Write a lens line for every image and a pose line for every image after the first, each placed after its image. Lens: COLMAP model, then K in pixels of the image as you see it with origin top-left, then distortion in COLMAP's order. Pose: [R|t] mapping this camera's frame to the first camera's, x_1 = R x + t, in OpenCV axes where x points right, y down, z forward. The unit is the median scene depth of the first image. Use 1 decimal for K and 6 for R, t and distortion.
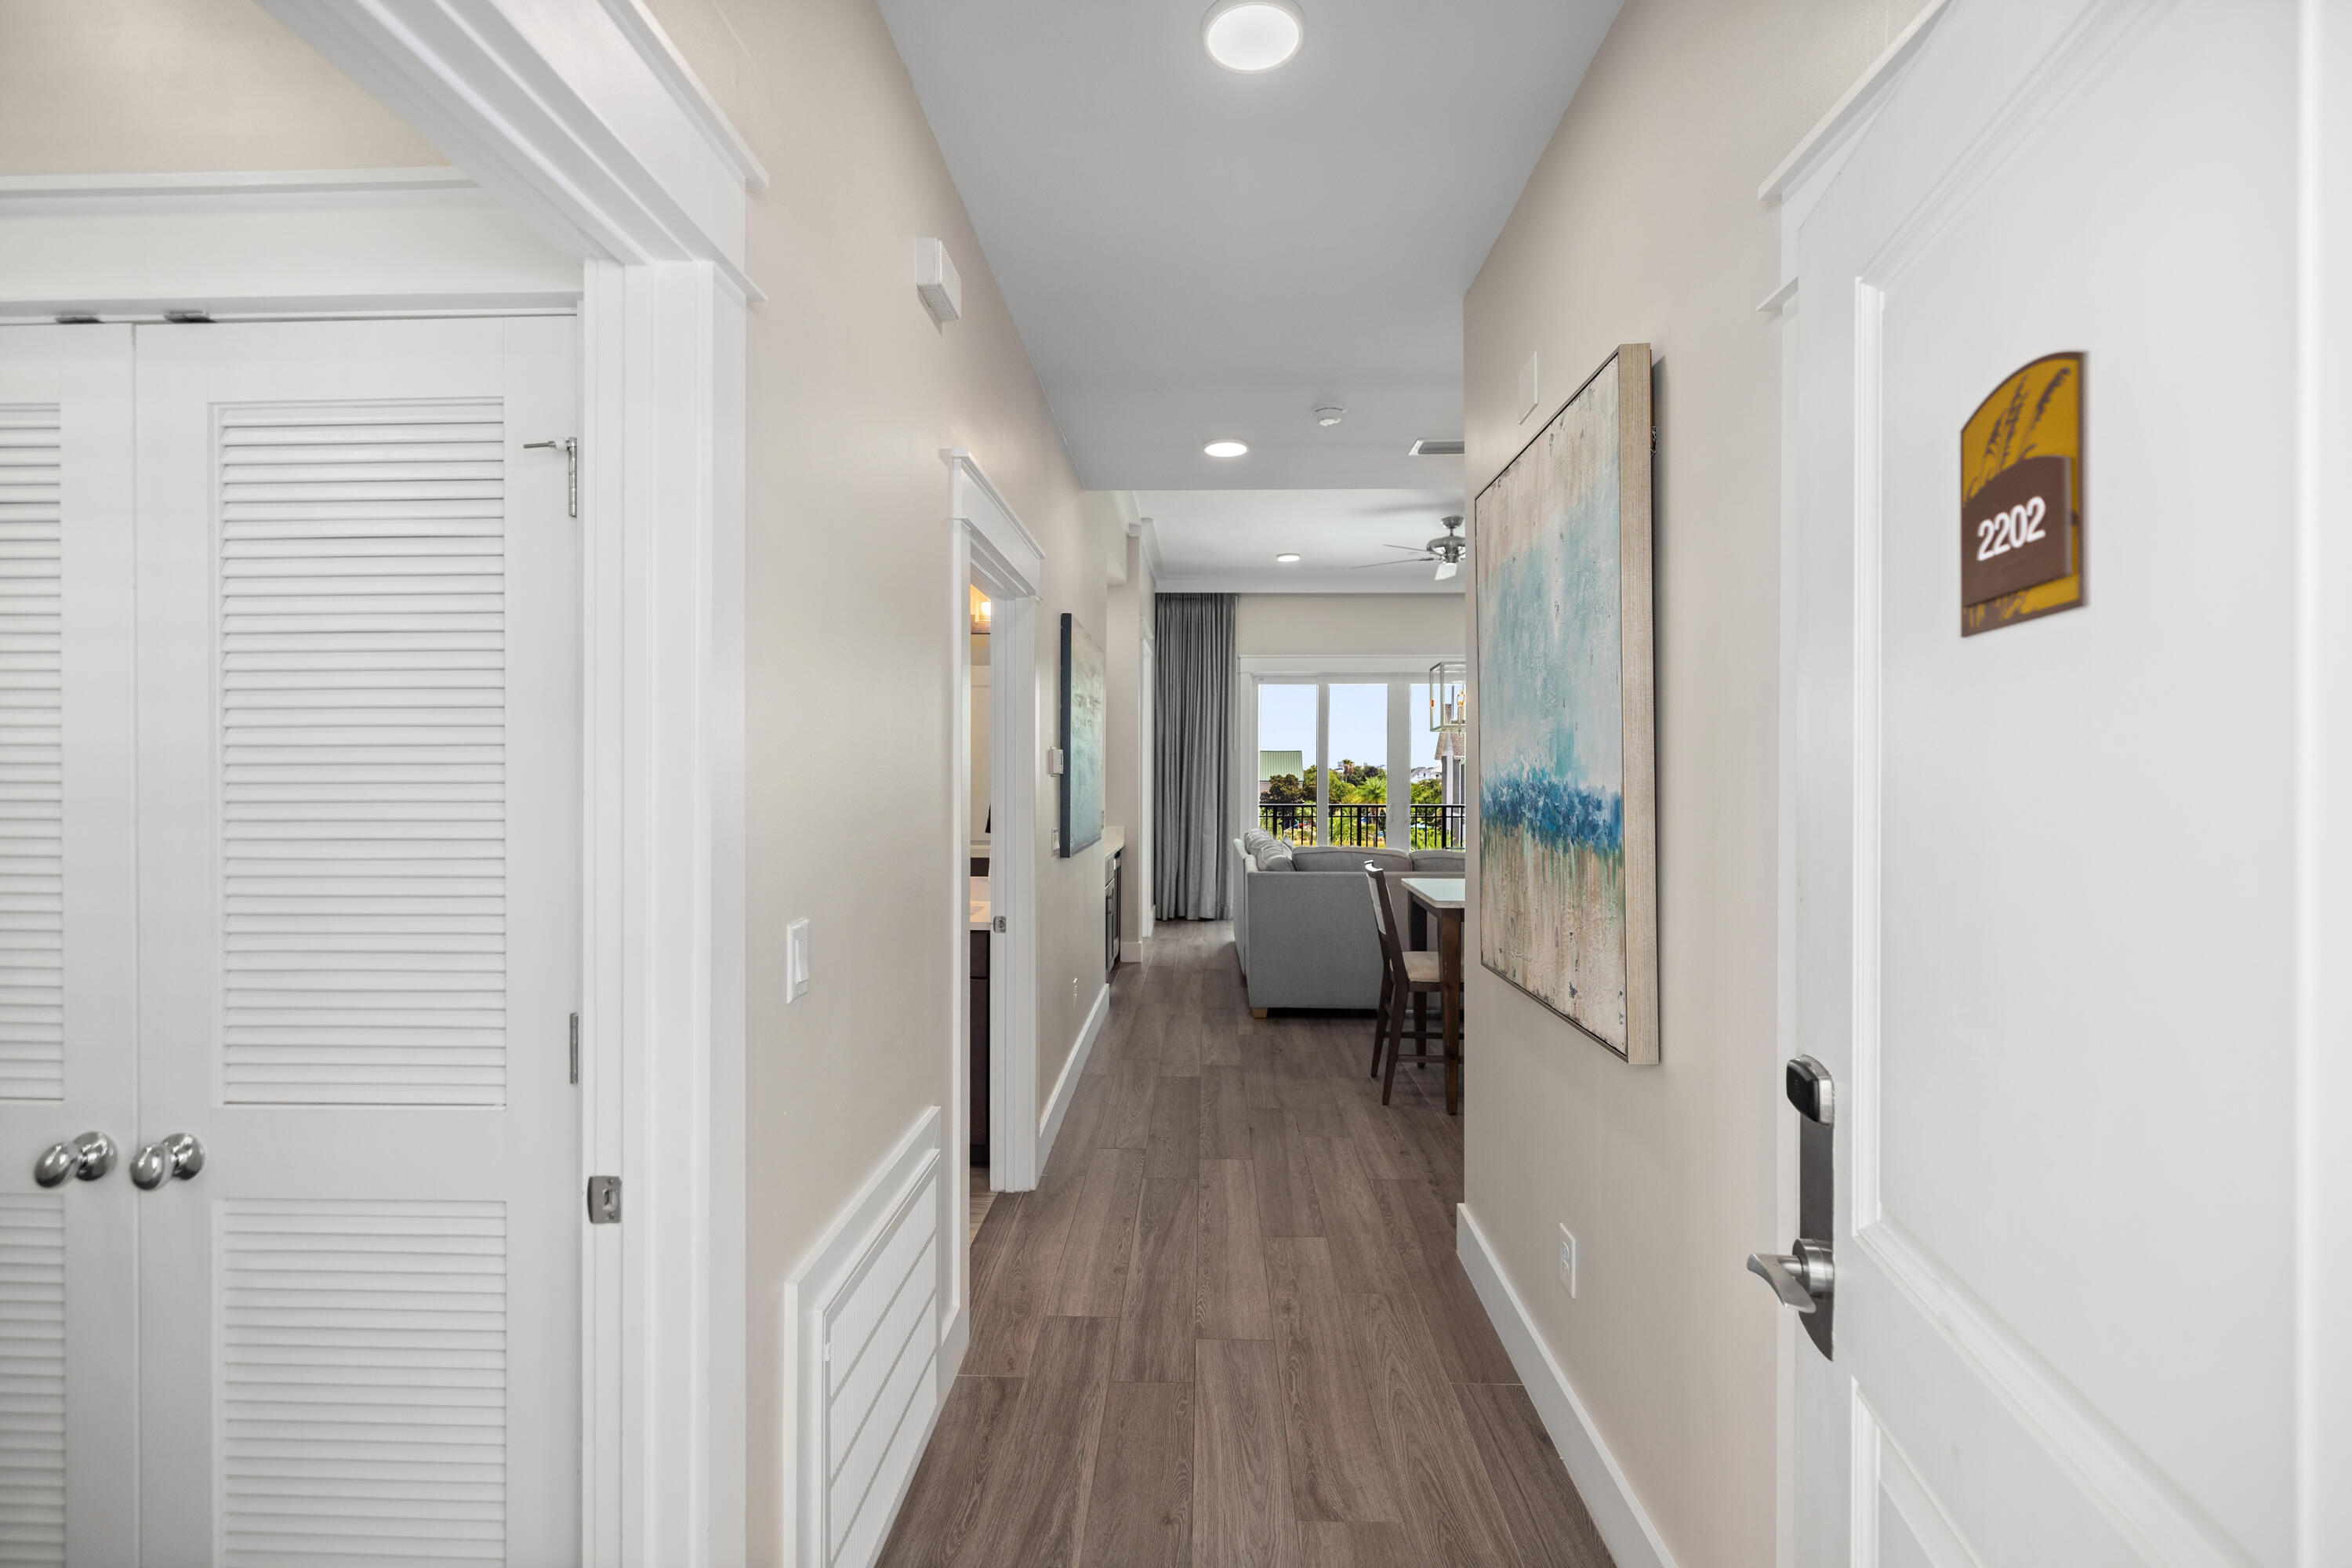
lens RADIAL K [[993.2, 0, 1163.8], [0, 993.2, 748.2], [0, 0, 1]] dist [0.000589, -0.000616]
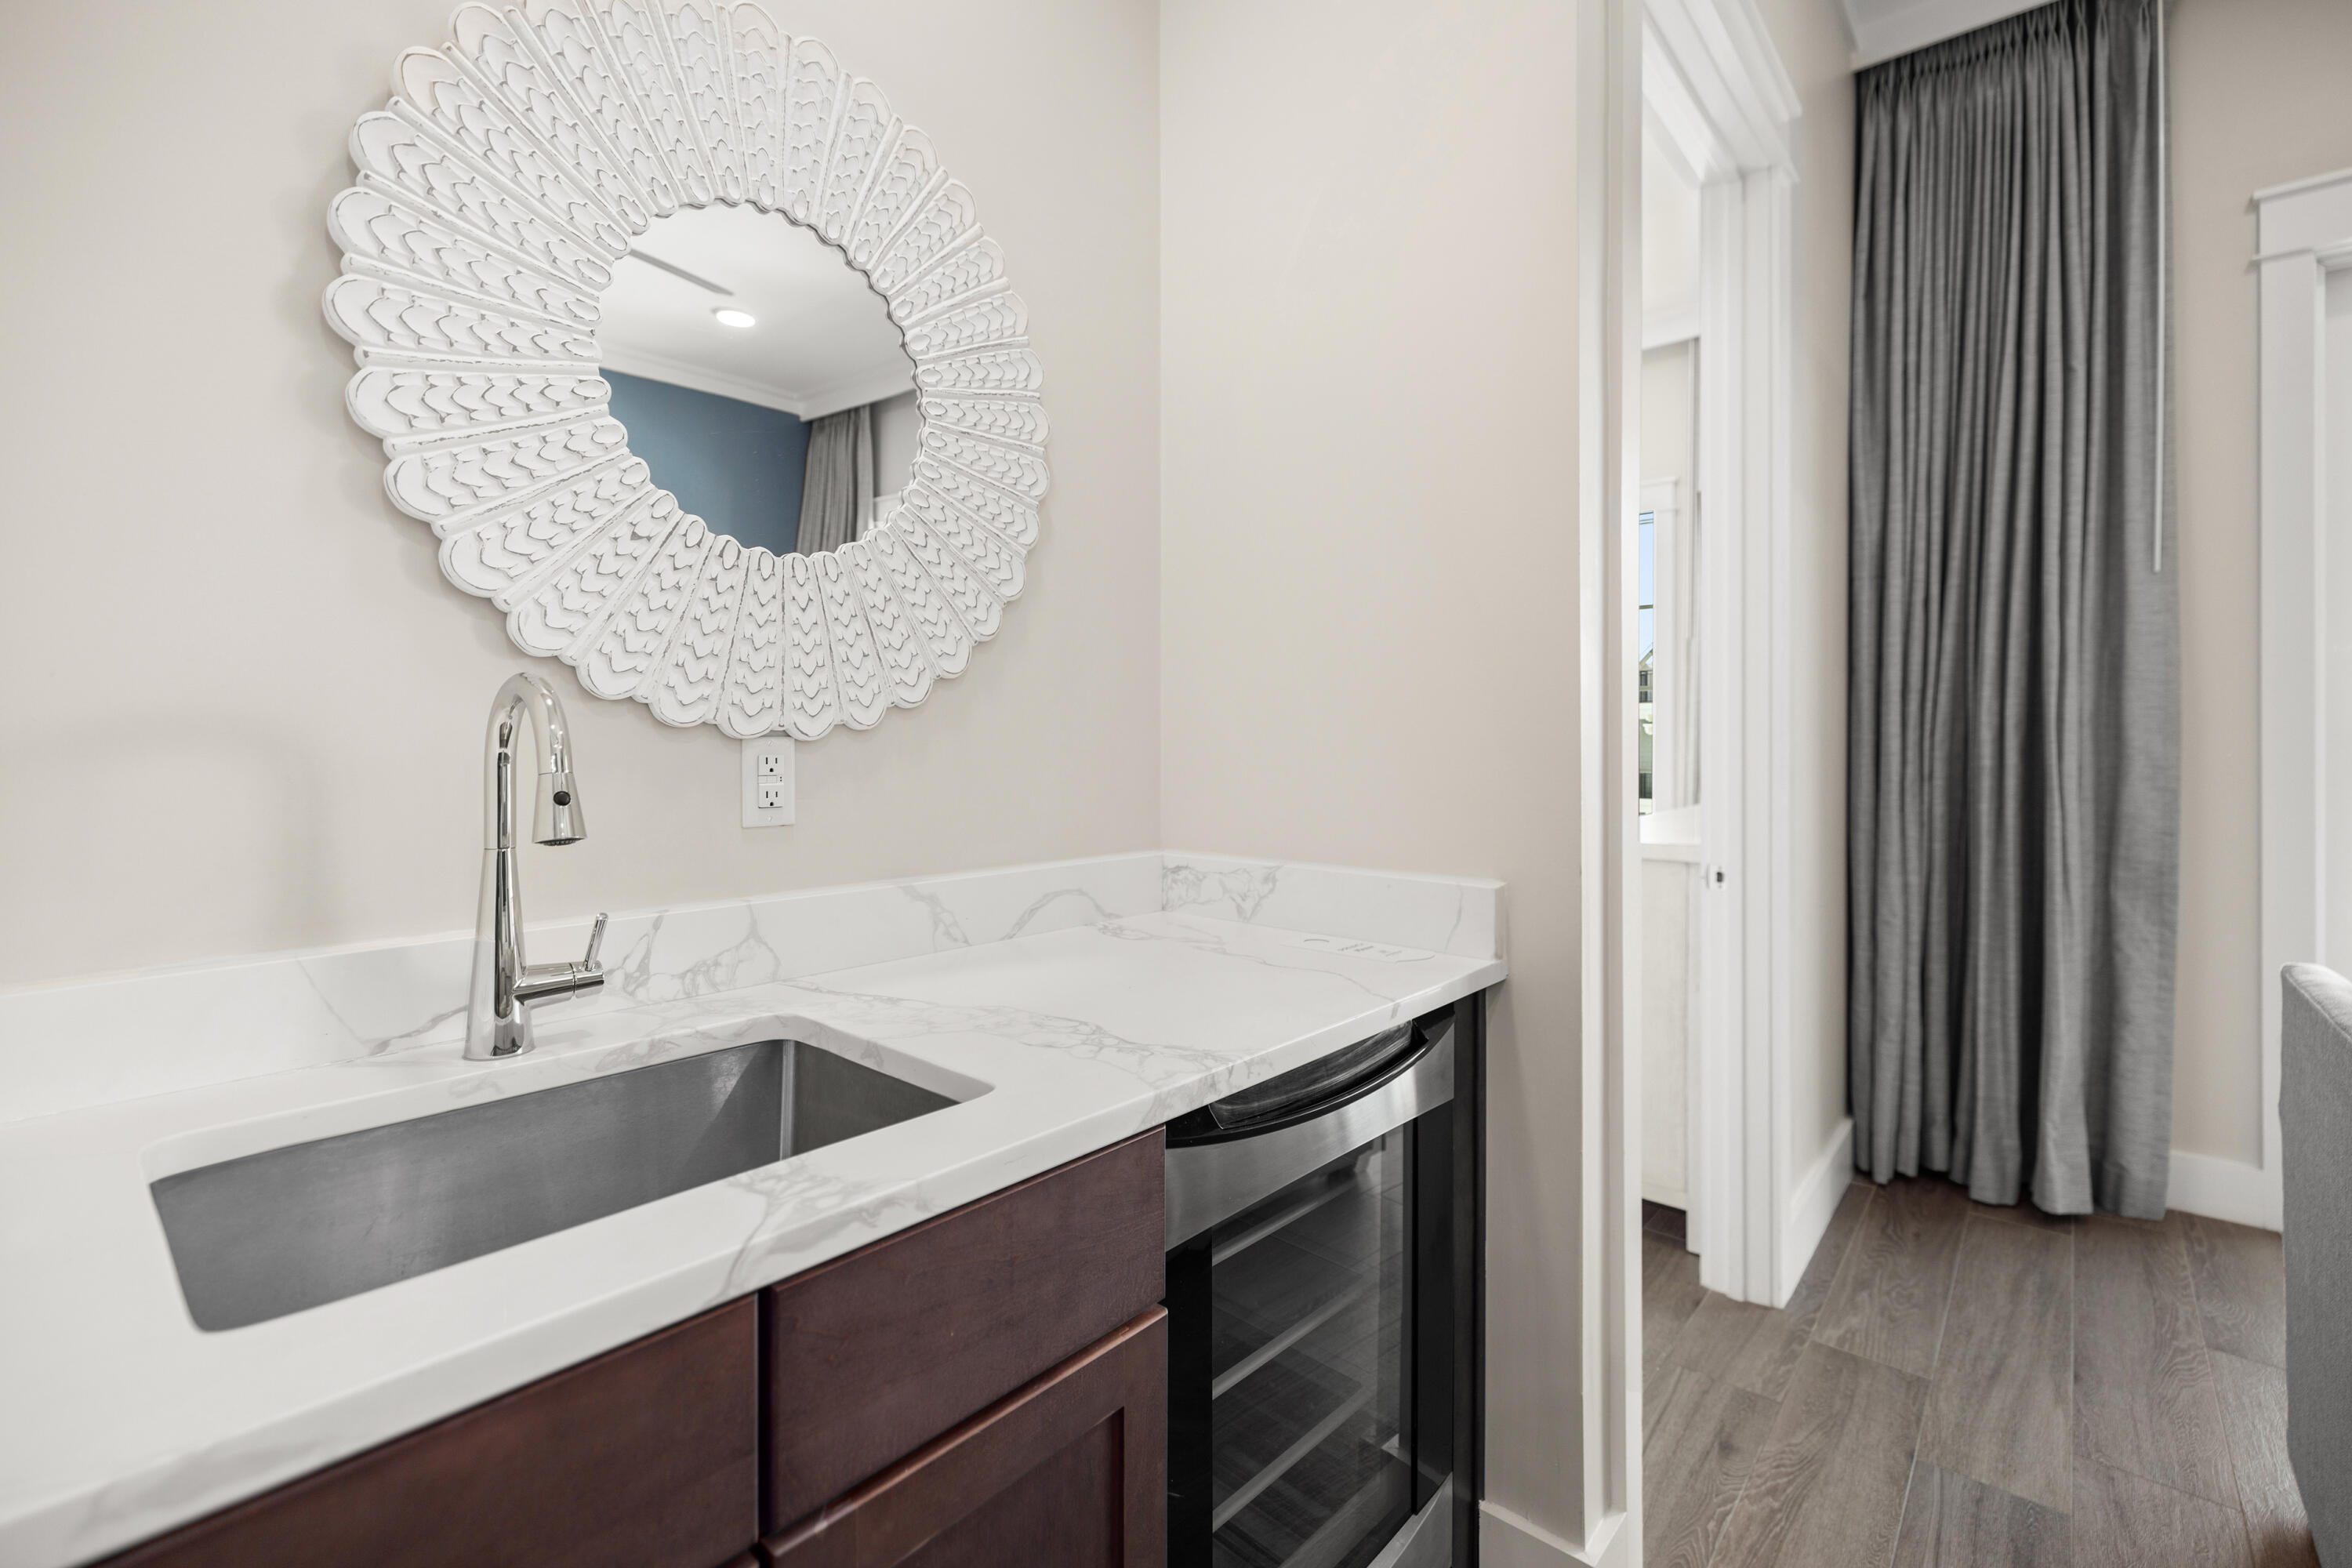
lens RADIAL K [[993.2, 0, 1163.8], [0, 993.2, 748.2], [0, 0, 1]] dist [0.000589, -0.000616]
pose [[0.772850, 0.005821, -0.634562, 0.023513], [0.009058, 0.999755, 0.020203, 0.042177], [0.634525, -0.021362, 0.772607, 0.642001]]
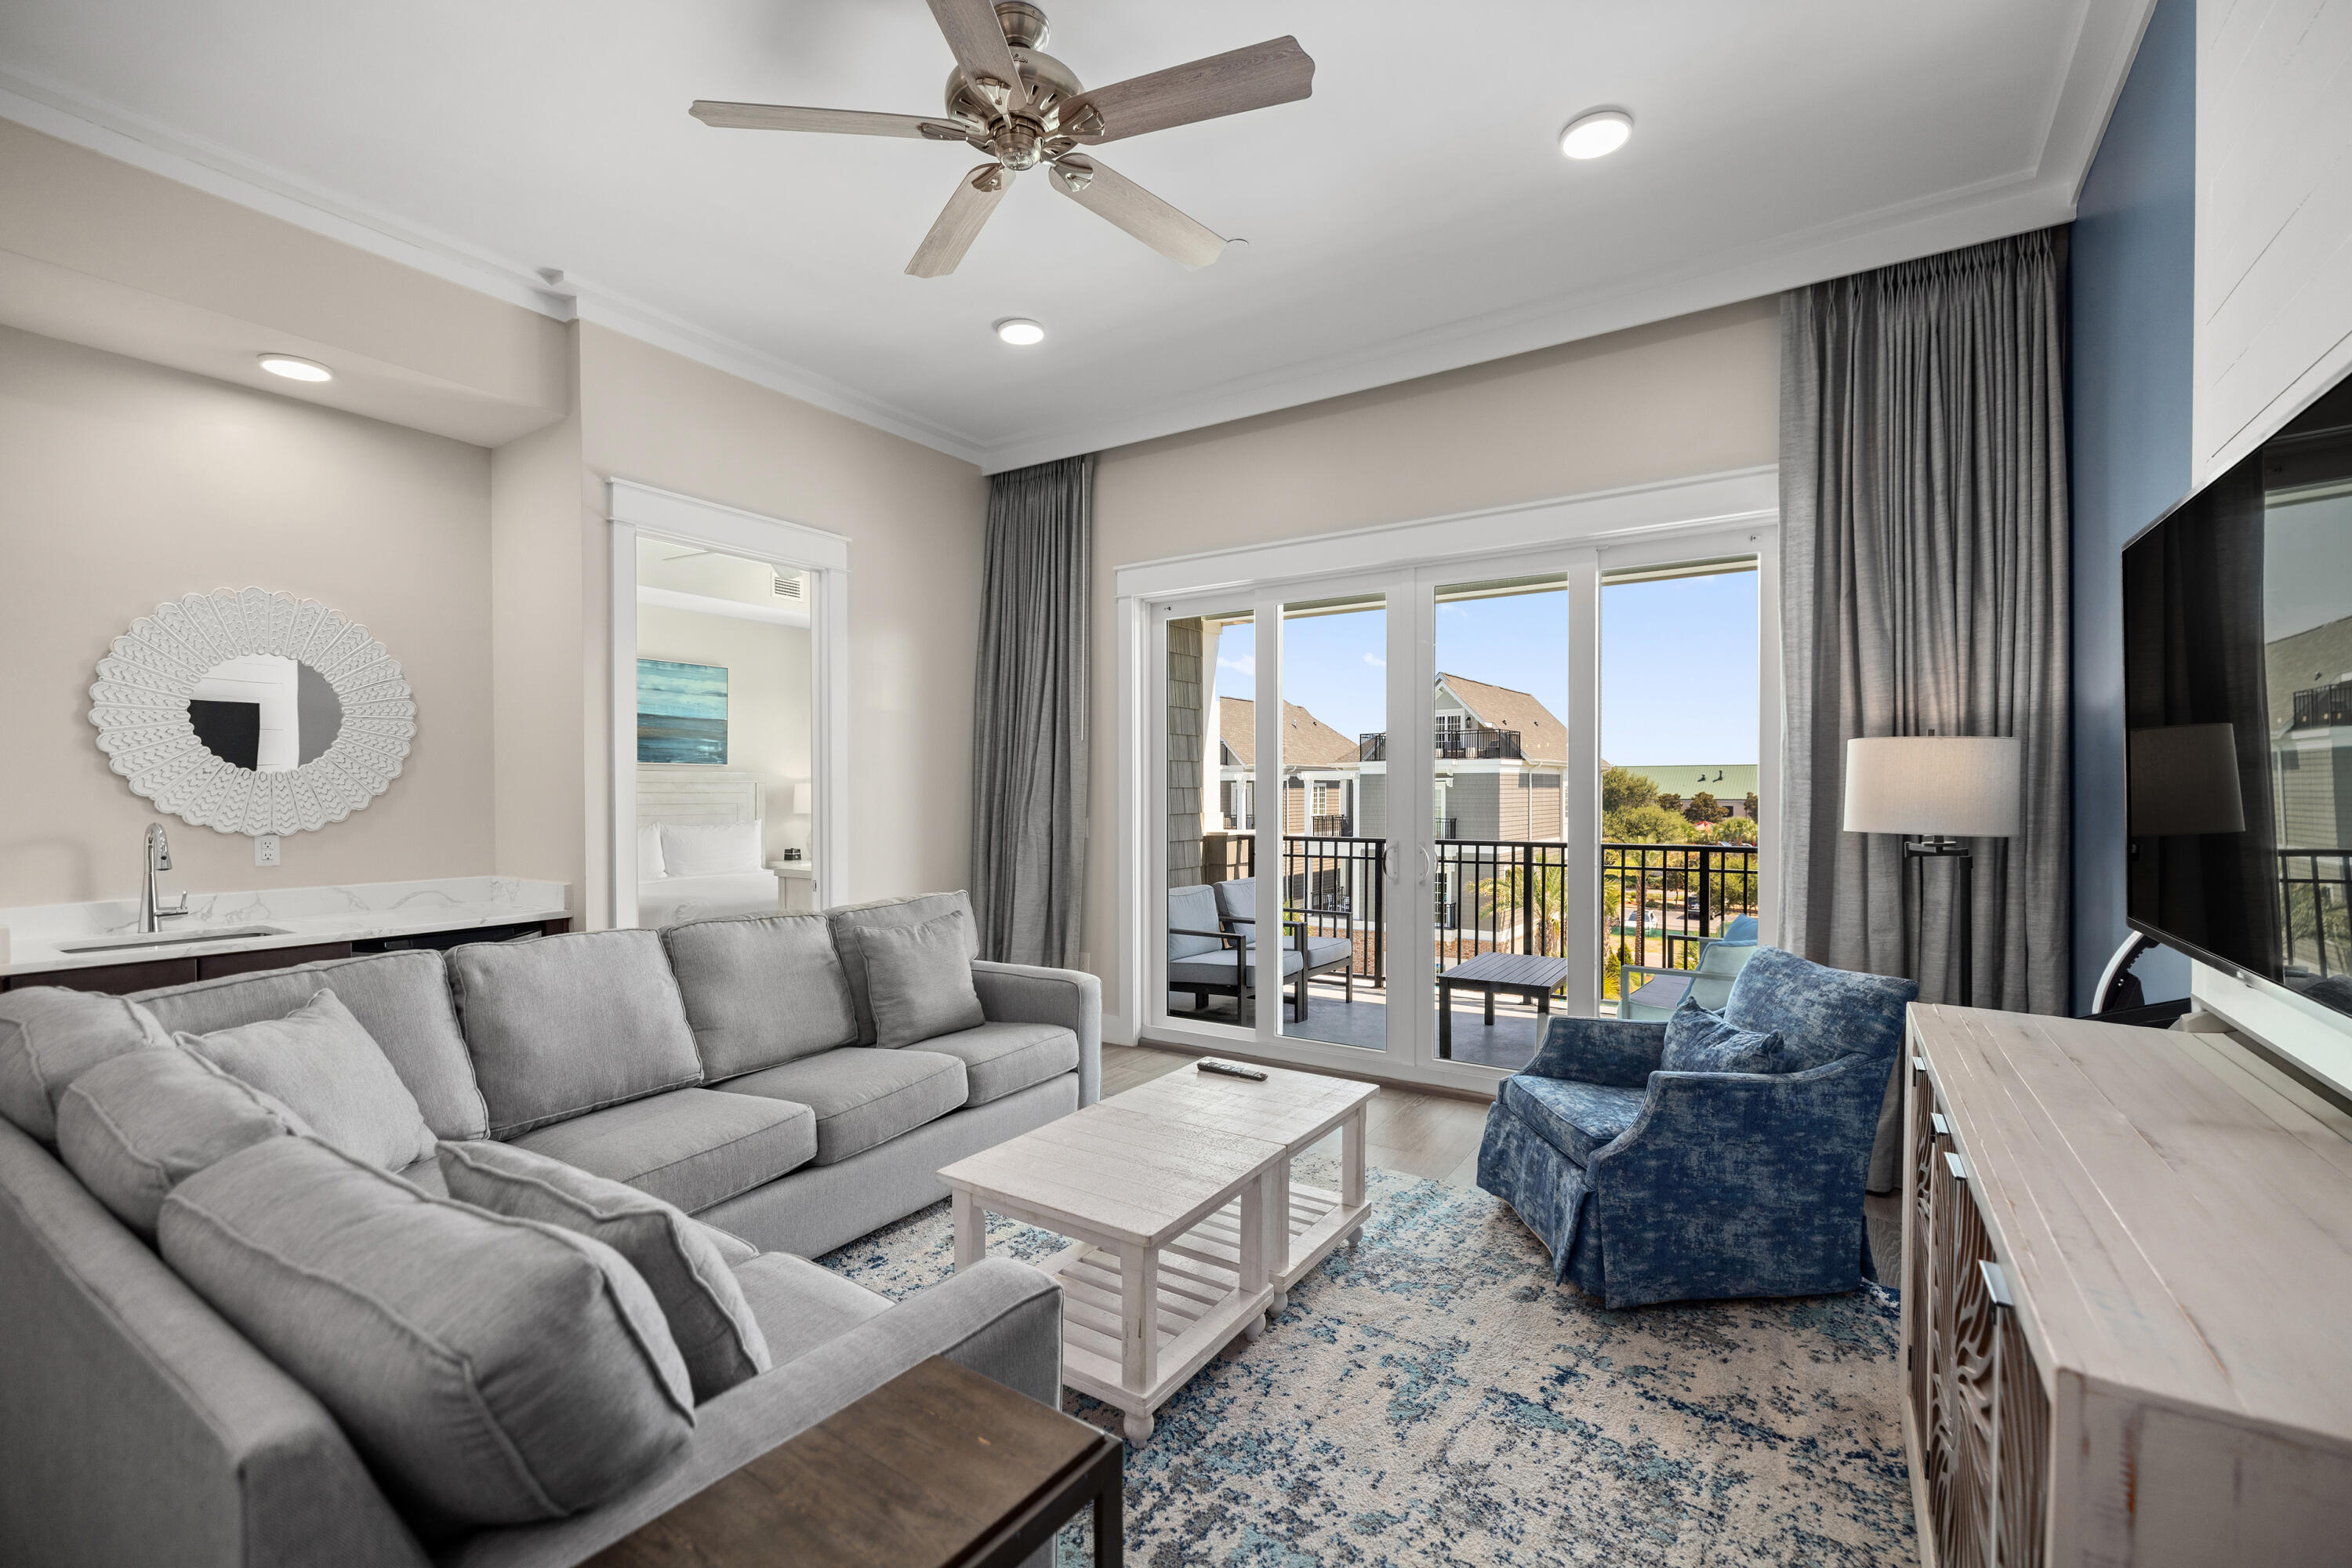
lens RADIAL K [[966.0, 0, 1174.2], [0, 966.0, 802.3], [0, 0, 1]] dist [0.000392, -0.000182]
pose [[0.851091, 0.006681, -0.524975, 0.404842], [0.010766, 0.999487, 0.030174, 0.021984], [0.524907, -0.031333, 0.850583, 0.575936]]
